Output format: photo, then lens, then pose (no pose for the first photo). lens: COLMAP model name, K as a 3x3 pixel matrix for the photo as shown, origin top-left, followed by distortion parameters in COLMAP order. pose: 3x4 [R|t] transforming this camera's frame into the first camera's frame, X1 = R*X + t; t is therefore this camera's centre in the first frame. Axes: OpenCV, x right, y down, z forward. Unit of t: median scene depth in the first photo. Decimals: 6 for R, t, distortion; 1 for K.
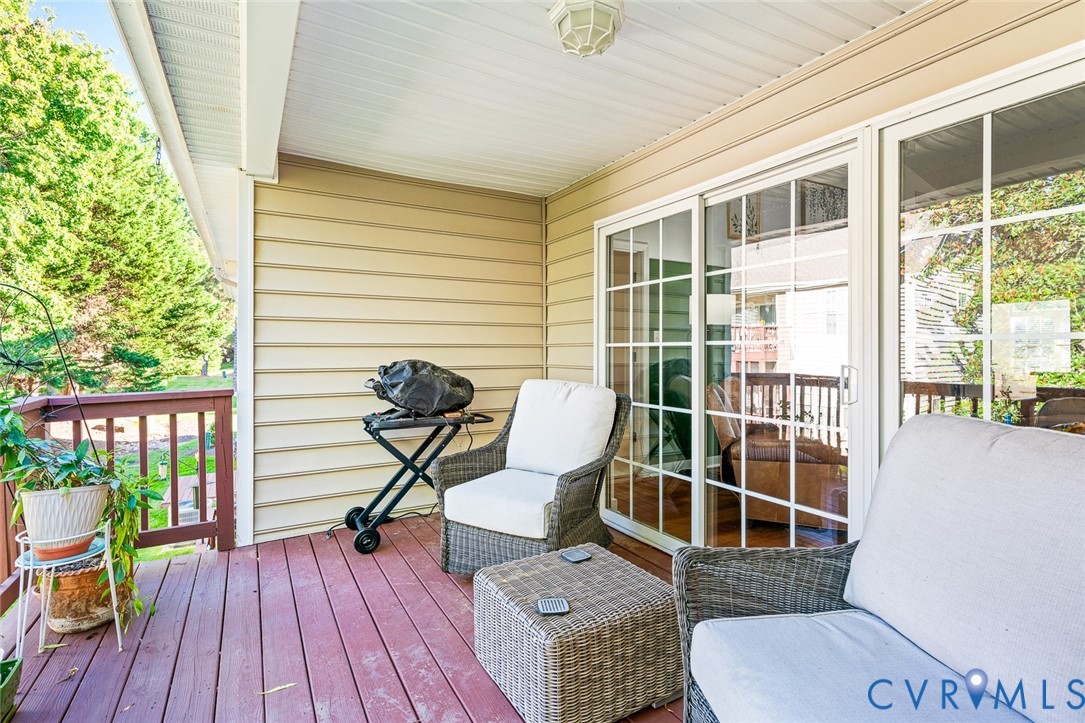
lens RADIAL K [[516.4, 0, 541.3], [0, 516.4, 352.0], [0, 0, 1]] dist [-0.000103, -0.000366]
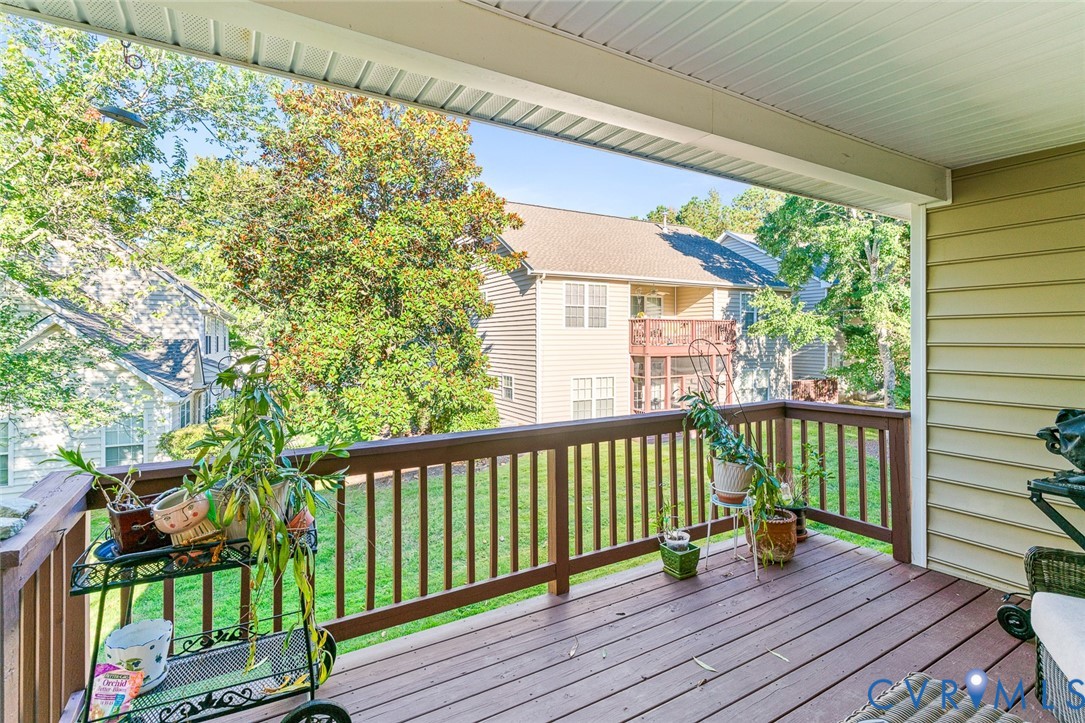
lens RADIAL K [[516.4, 0, 546.7], [0, 516.4, 340.2], [0, 0, 1]] dist [-0.000103, -0.000366]
pose [[0.028641, -0.001527, -0.999589, 0.441776], [-0.001381, 0.999998, -0.001567, -0.074261], [0.999589, 0.001425, 0.028639, 0.229875]]
